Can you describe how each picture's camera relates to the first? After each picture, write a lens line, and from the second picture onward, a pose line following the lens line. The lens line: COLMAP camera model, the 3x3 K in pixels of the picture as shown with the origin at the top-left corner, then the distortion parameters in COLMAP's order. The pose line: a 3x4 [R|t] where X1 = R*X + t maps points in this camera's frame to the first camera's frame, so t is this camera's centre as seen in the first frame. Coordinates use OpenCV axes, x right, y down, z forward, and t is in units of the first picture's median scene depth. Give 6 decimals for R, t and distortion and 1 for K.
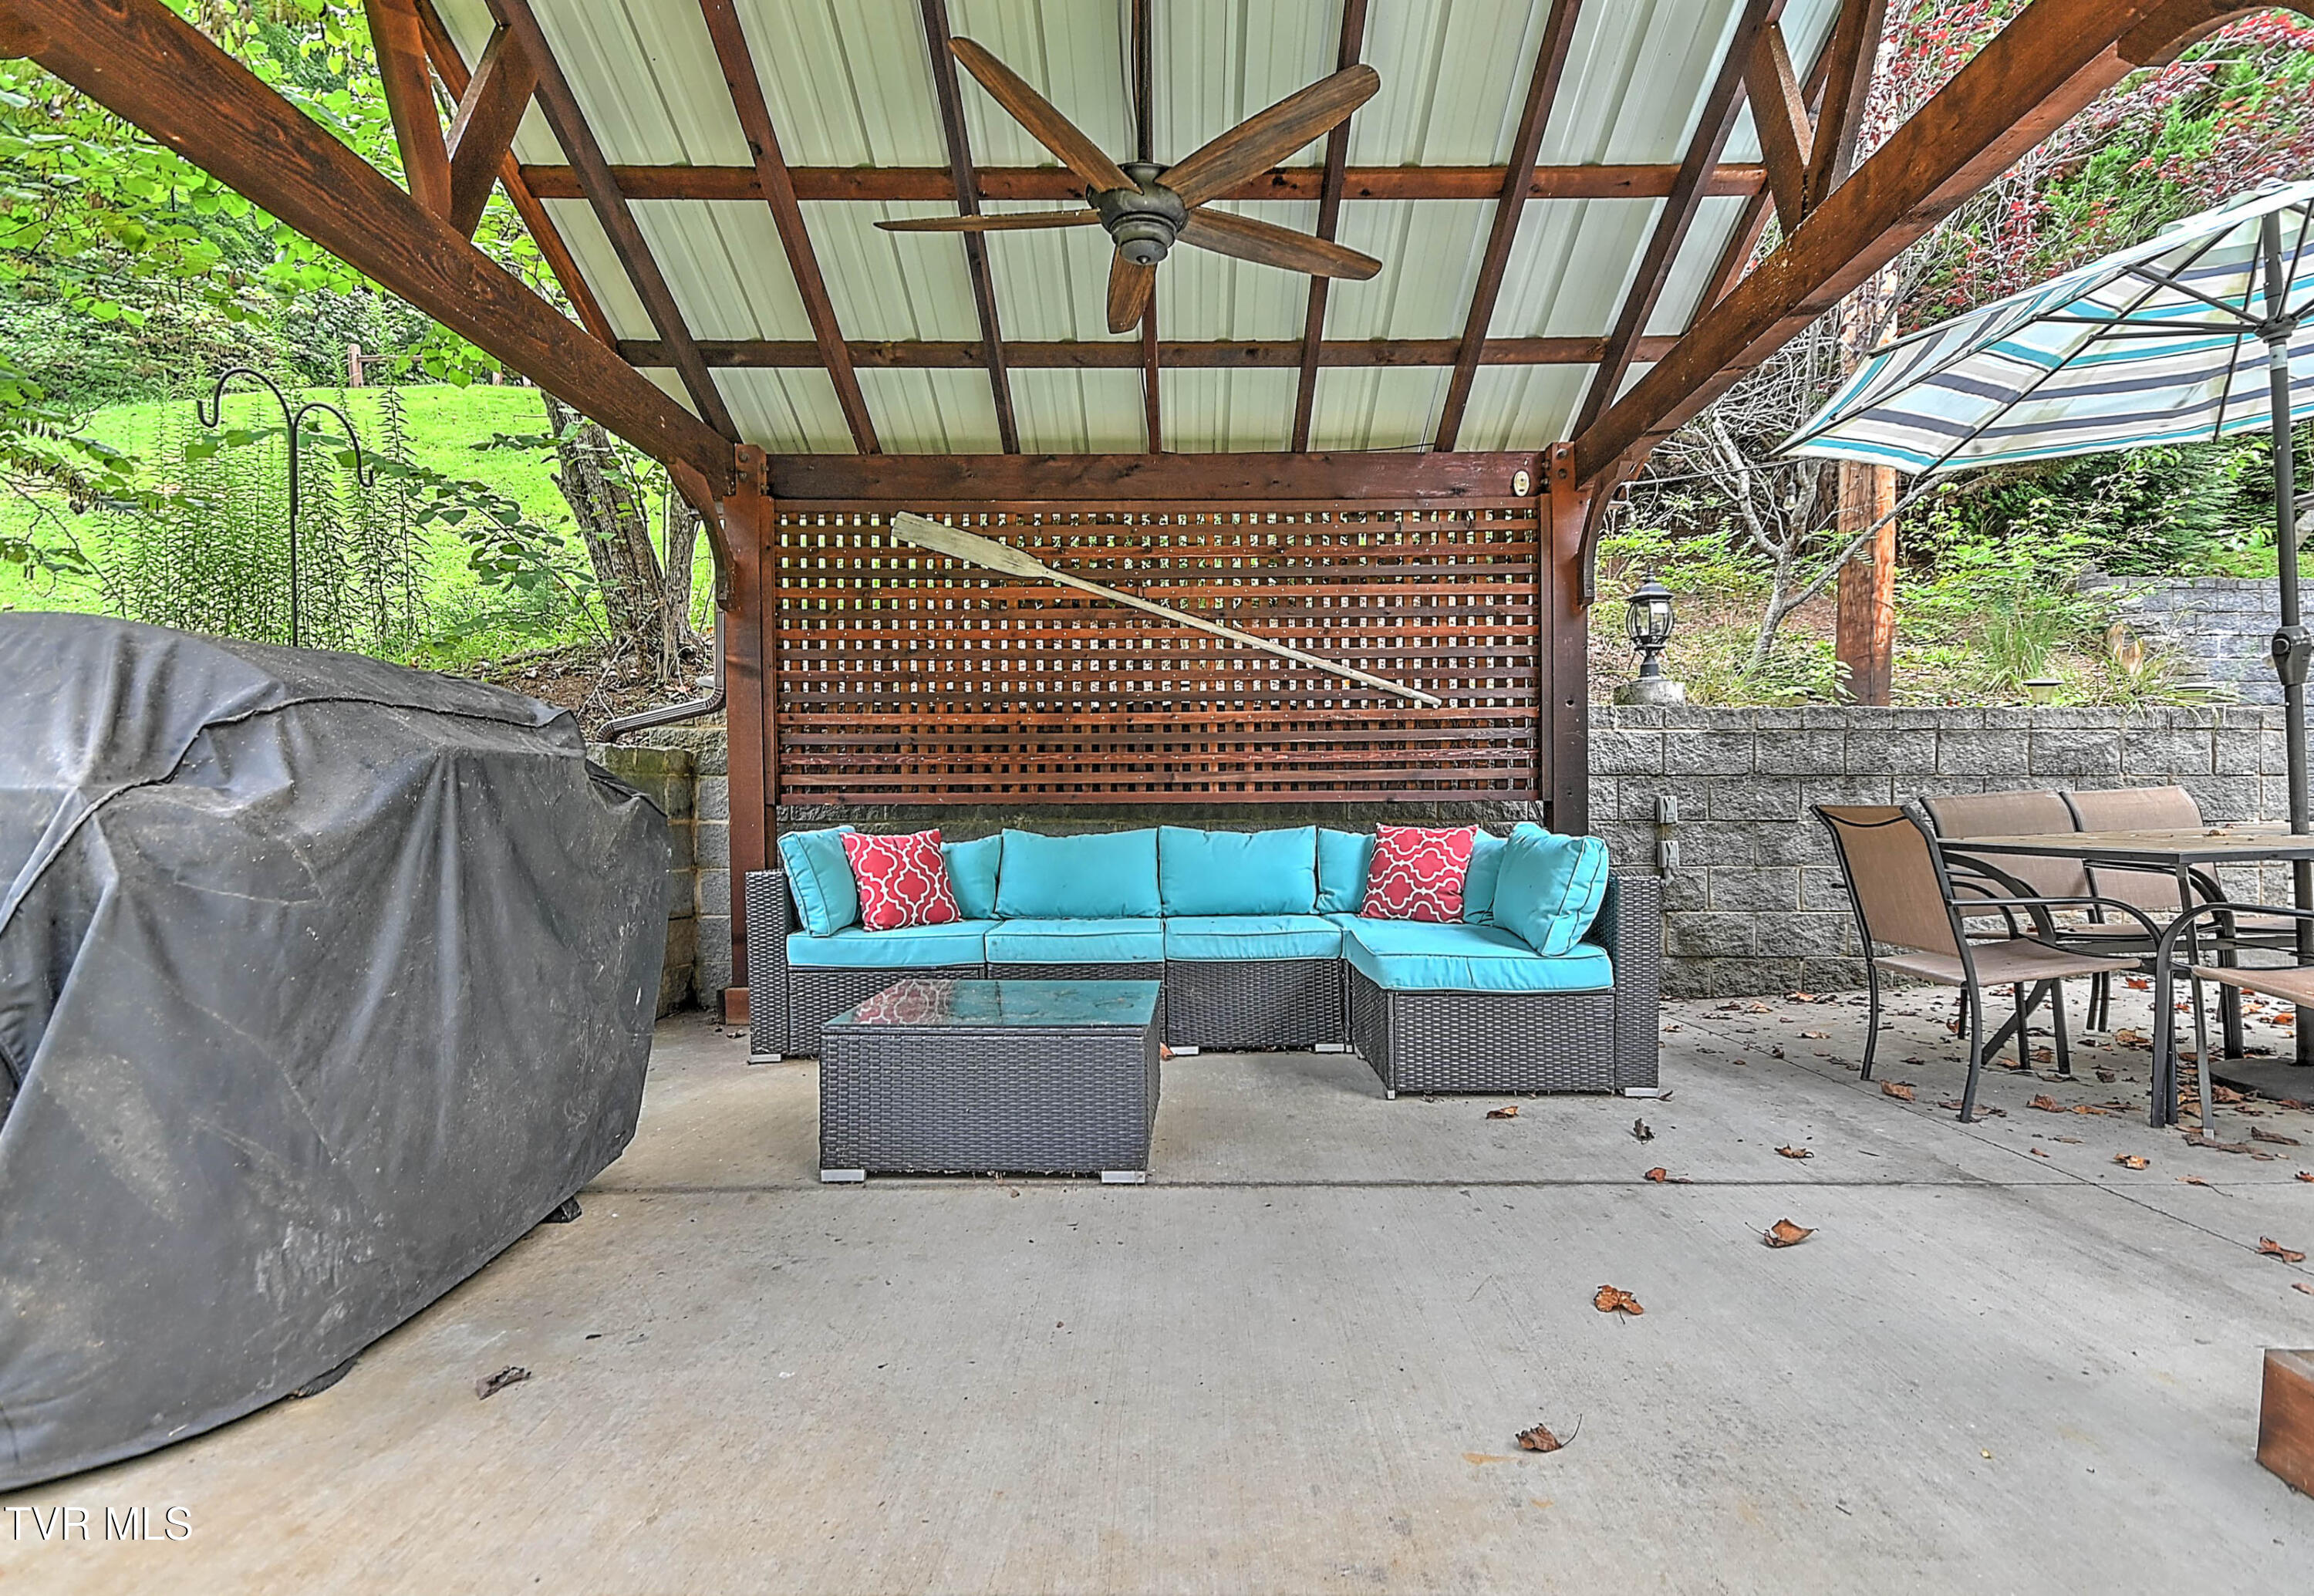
lens RADIAL K [[1136.0, 0, 1161.6], [0, 1136.0, 808.1], [0, 0, 1]] dist [0.003804, 0.000301]
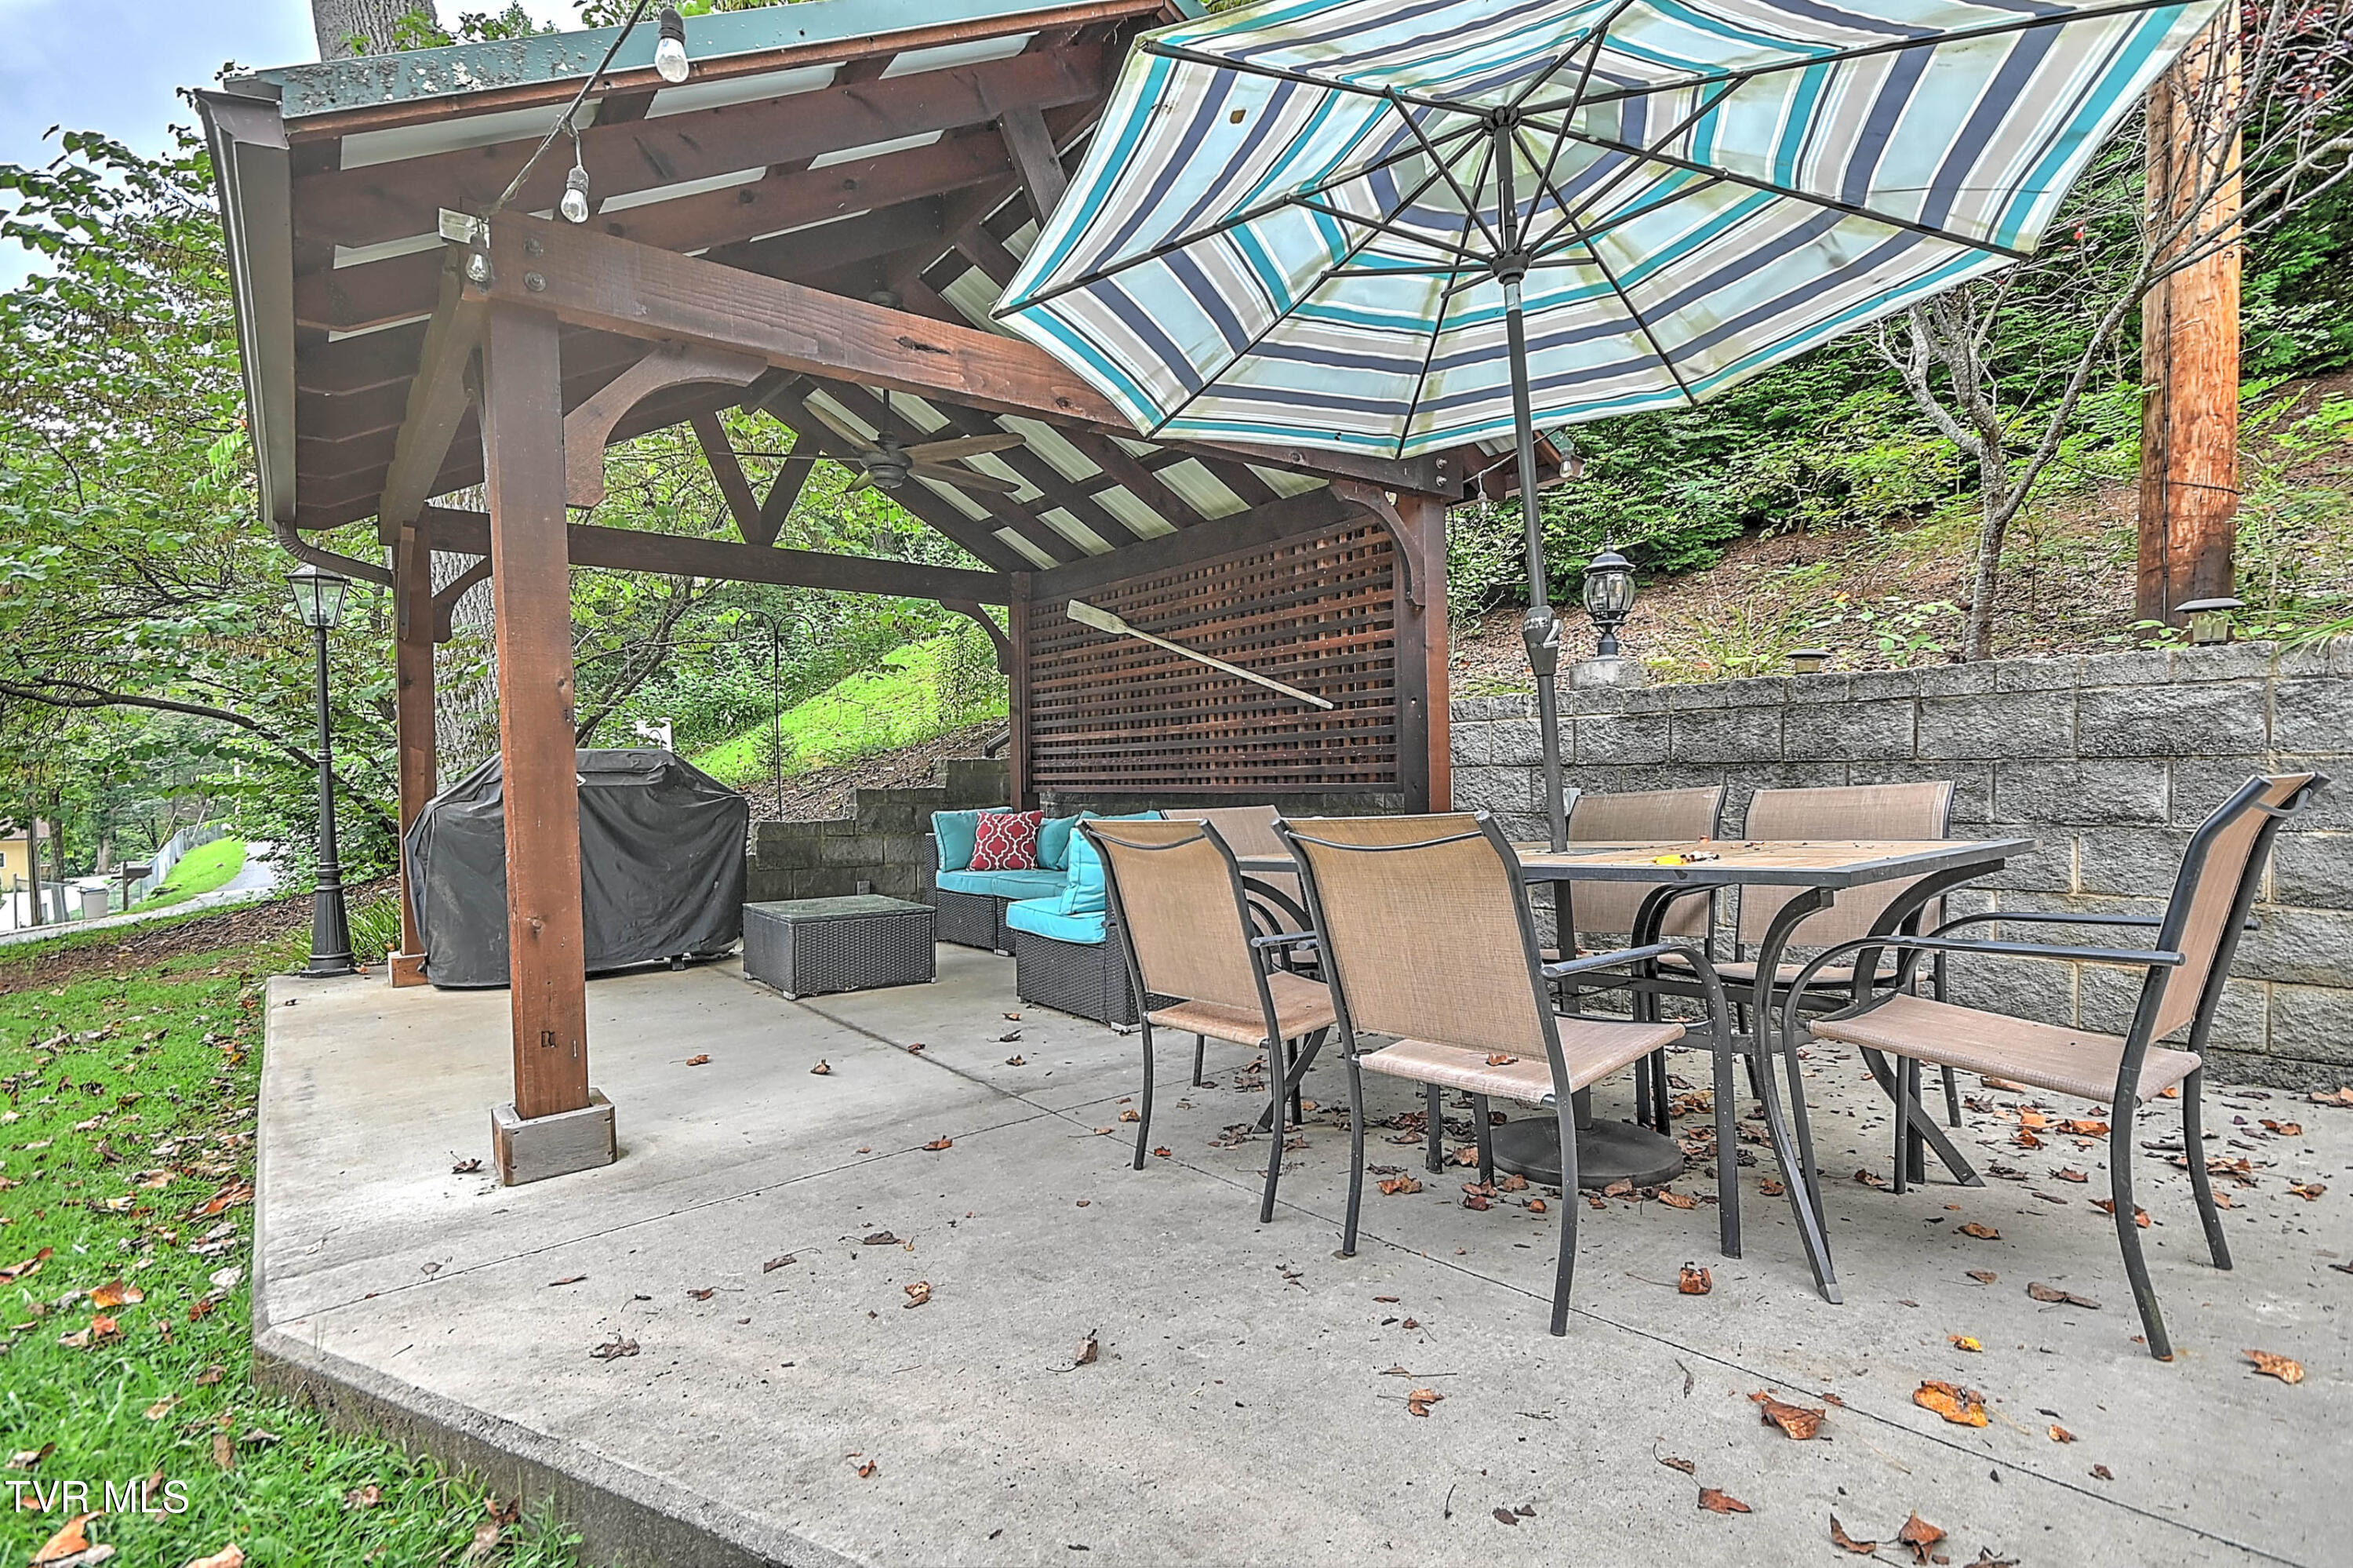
lens RADIAL K [[1100.3, 0, 1159.3], [0, 1100.3, 801.2], [0, 0, 1]] dist [0.012130, 0.000483]
pose [[0.614000, 0.012528, -0.789206, 1.004969], [0.010275, 0.999662, 0.023862, -0.026054], [0.789239, -0.022760, 0.613664, 0.186886]]
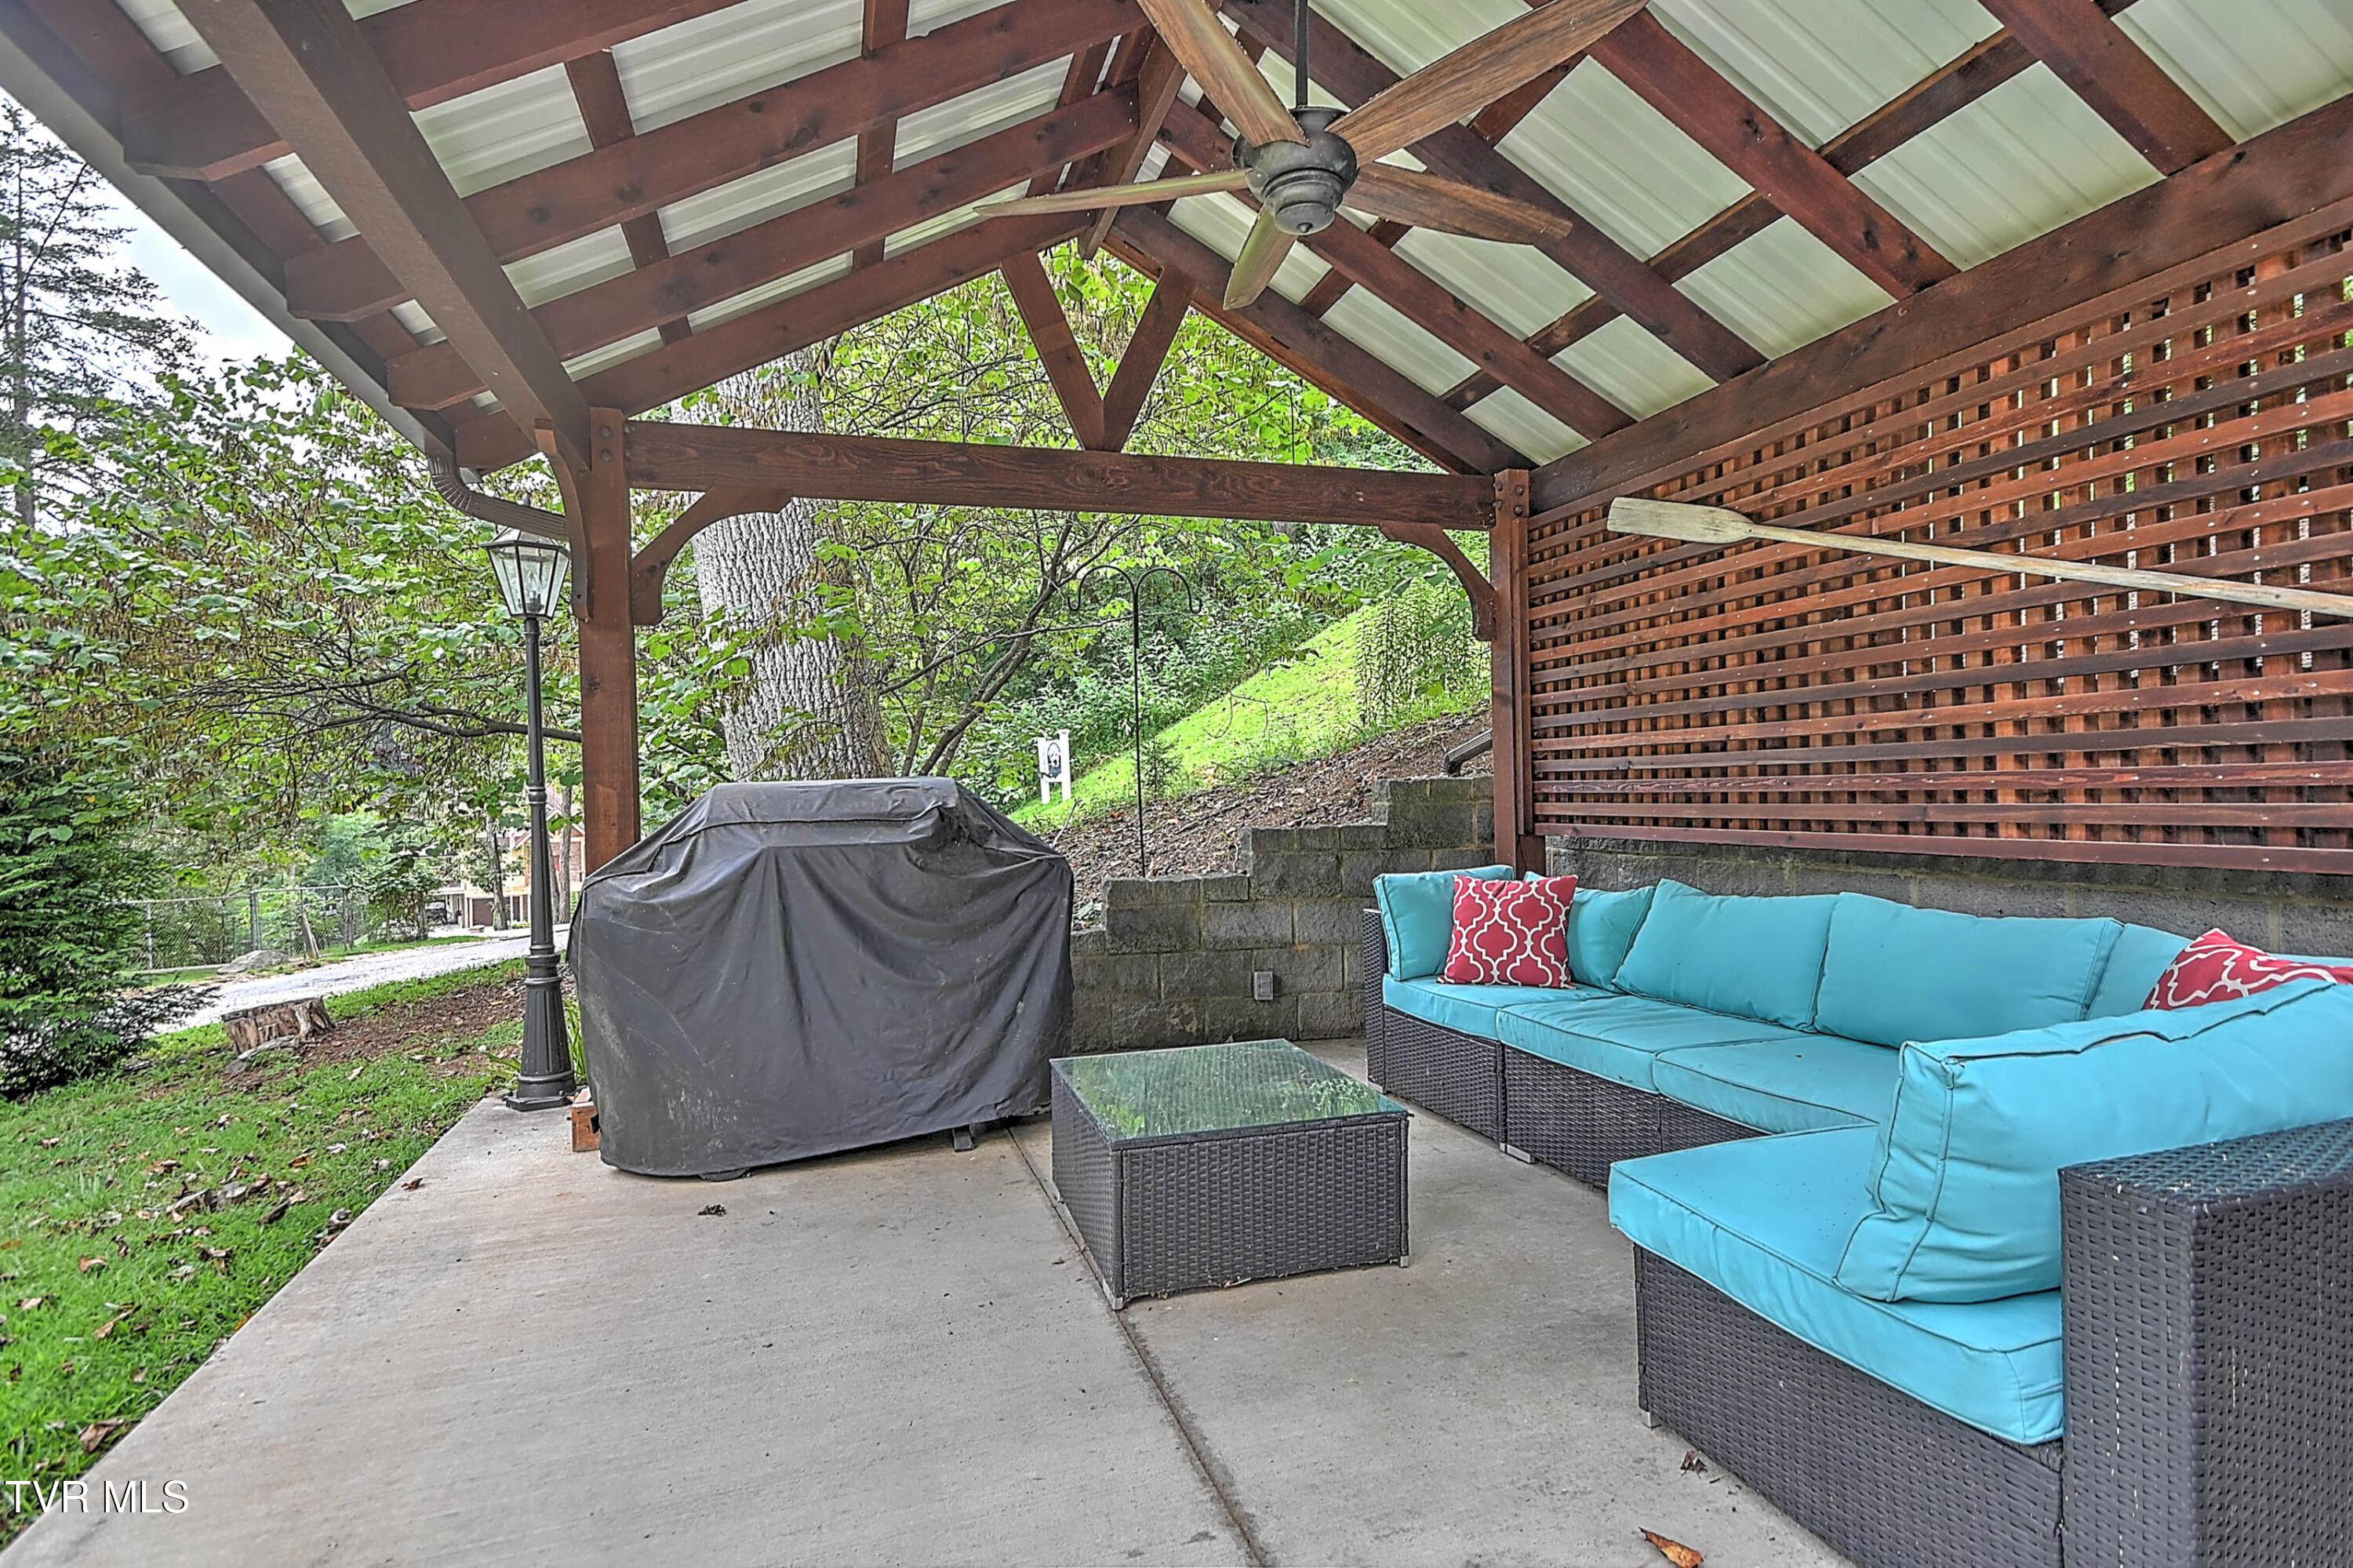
lens RADIAL K [[1100.3, 0, 1170.0], [0, 1100.3, 796.3], [0, 0, 1]] dist [0.012130, 0.000483]
pose [[0.306253, 0.002323, -0.951947, 0.461257], [0.023803, 0.999666, 0.010097, -0.052295], [0.951653, -0.025751, 0.306095, 0.420699]]
